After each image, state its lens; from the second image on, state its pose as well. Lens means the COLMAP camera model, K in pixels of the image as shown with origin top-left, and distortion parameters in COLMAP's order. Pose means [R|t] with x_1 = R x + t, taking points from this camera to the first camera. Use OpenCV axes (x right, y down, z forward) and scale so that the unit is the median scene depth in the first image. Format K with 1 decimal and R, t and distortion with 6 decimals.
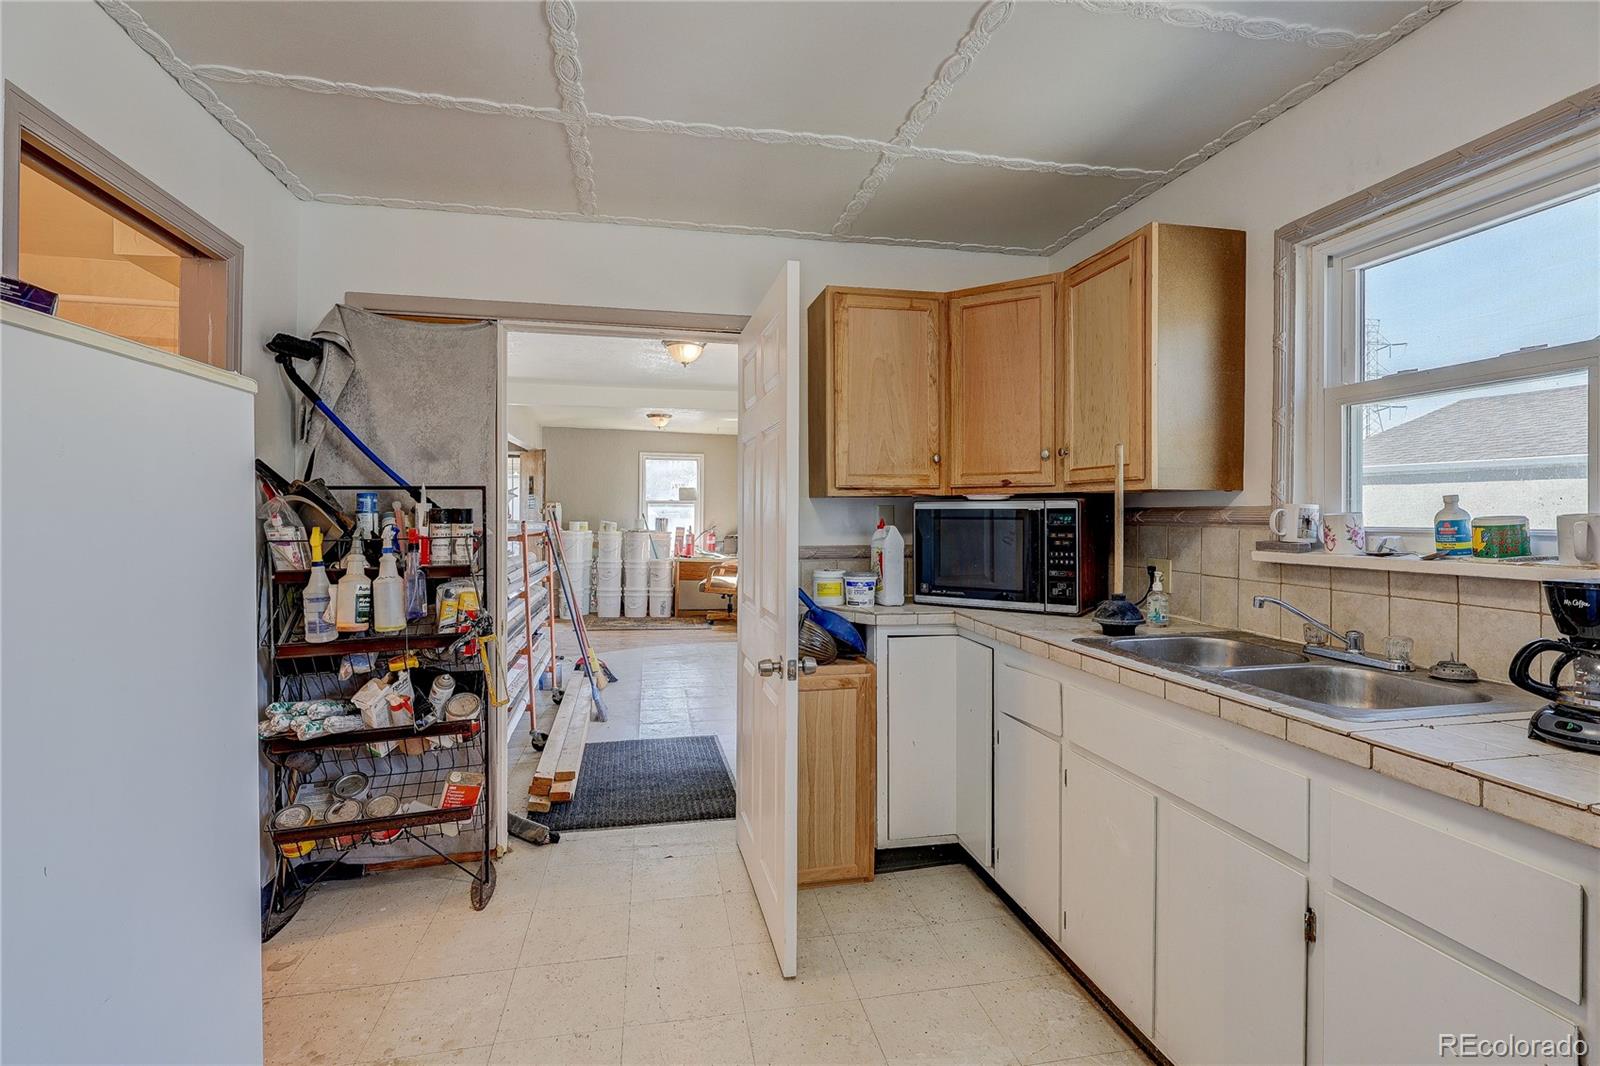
lens RADIAL K [[748.7, 0, 797.3], [0, 748.7, 517.0], [0, 0, 1]] dist [-0.003327, -0.000548]
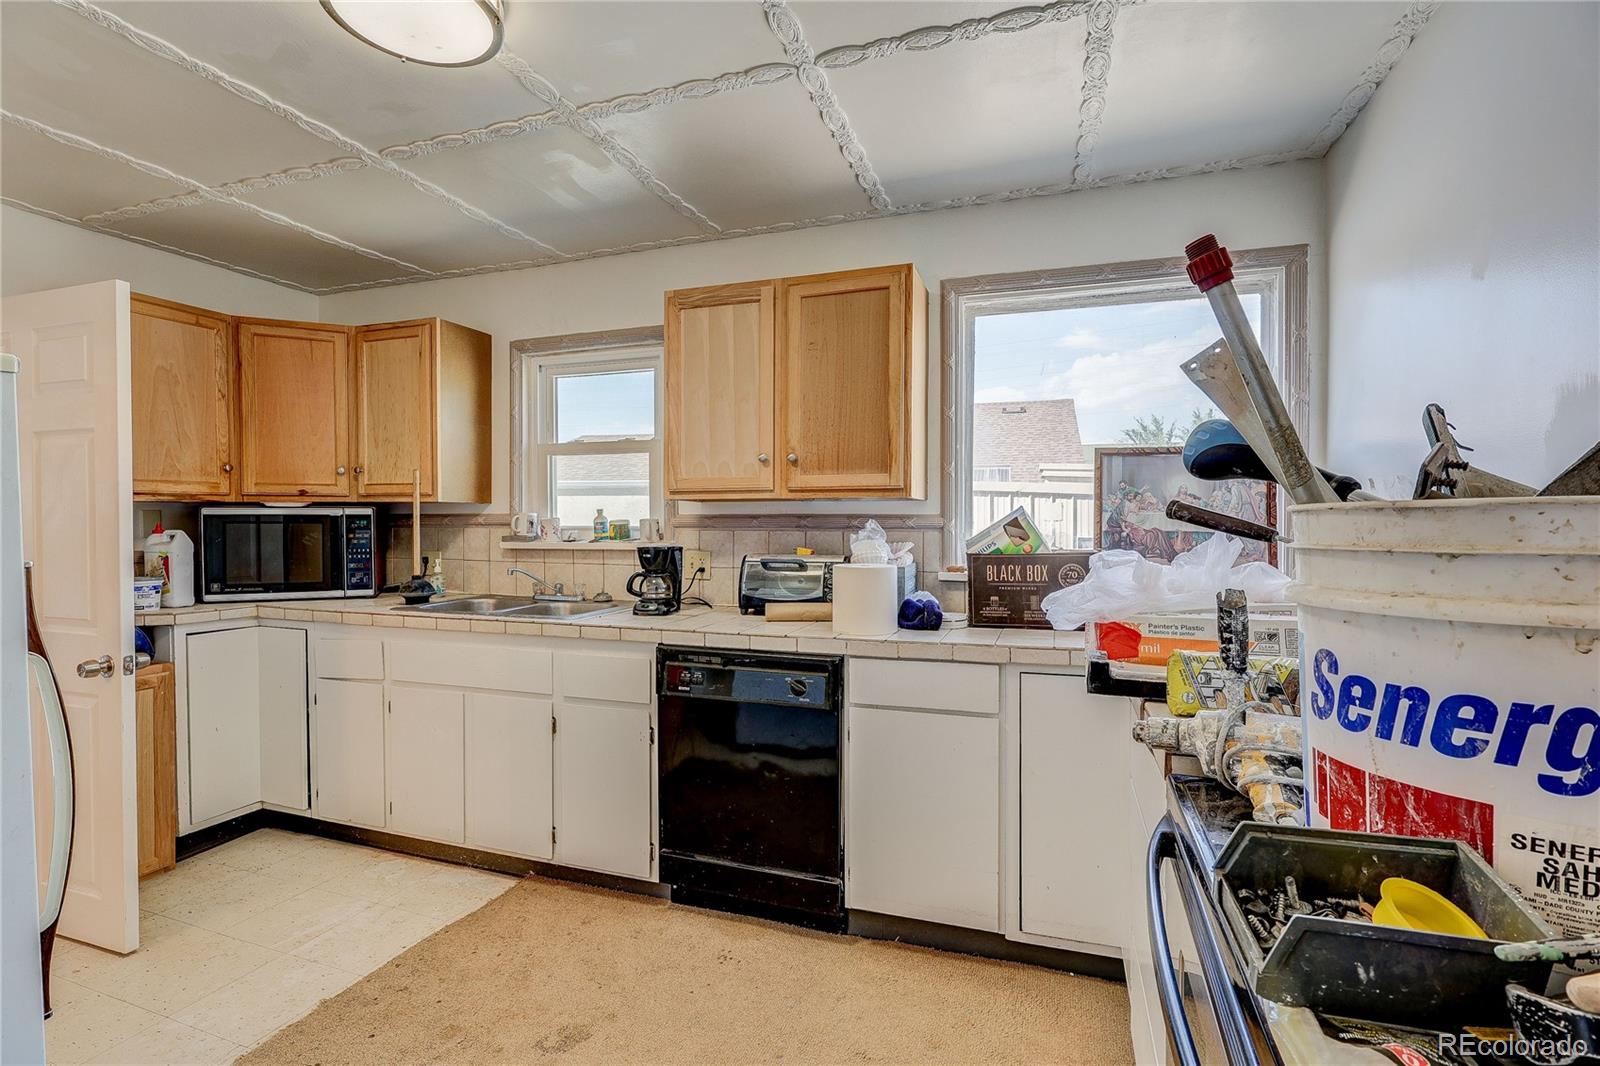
lens RADIAL K [[748.6, 0, 803.4], [0, 748.6, 539.1], [0, 0, 1]] dist [-0.002275, -0.000146]
pose [[0.523143, -0.024382, 0.851896, -0.354083], [0.003229, 0.999640, 0.026627, -0.000826], [-0.852239, -0.011179, 0.523033, -0.328604]]
